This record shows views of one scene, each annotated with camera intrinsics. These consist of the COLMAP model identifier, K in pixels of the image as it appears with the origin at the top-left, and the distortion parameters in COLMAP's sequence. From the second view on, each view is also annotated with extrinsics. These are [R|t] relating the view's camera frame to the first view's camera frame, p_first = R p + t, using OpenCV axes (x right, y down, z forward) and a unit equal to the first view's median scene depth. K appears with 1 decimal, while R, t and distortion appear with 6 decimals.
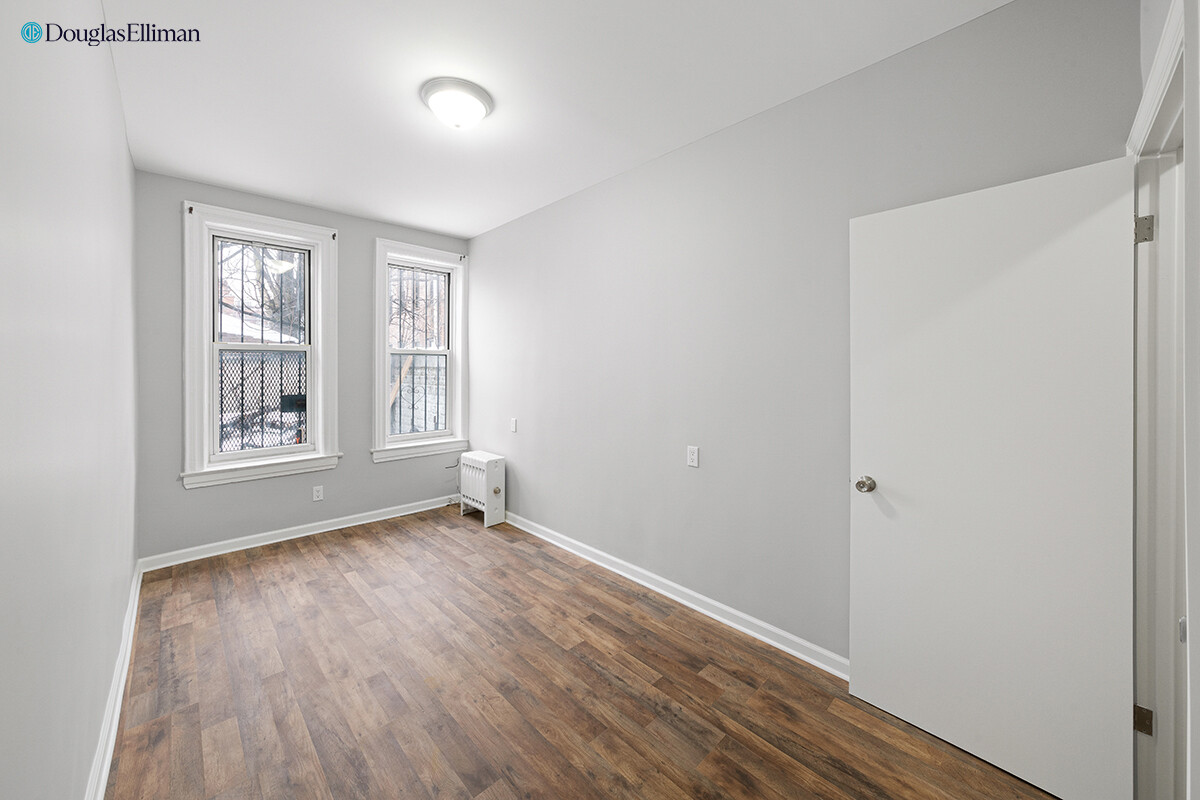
lens RADIAL K [[432.8, 0, 595.6], [0, 432.8, 381.1], [0, 0, 1]] dist [-0.000538, -0.000055]
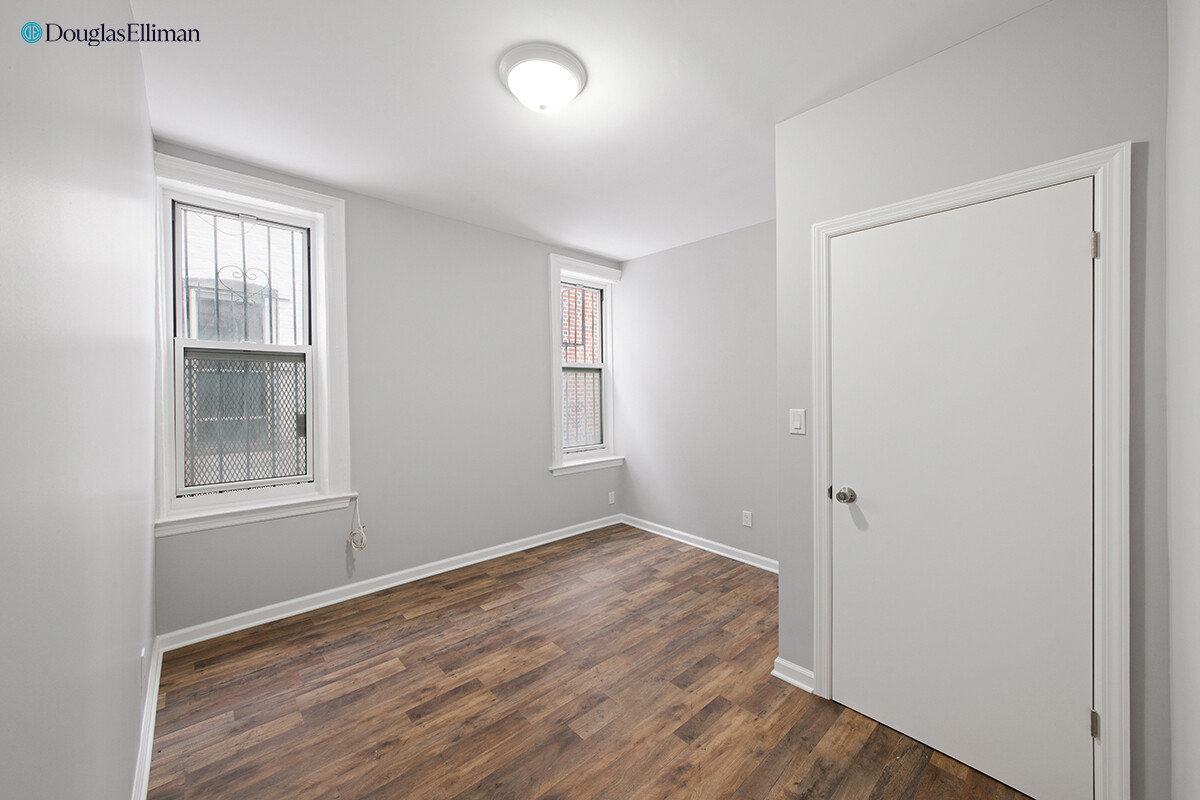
lens RADIAL K [[432.8, 0, 595.6], [0, 432.8, 381.1], [0, 0, 1]] dist [-0.000538, -0.000055]
pose [[0.007928, 0.011136, 0.999907, -0.525612], [0.001138, 0.999937, -0.011146, -0.019230], [-0.999968, 0.001226, 0.007915, 0.338850]]
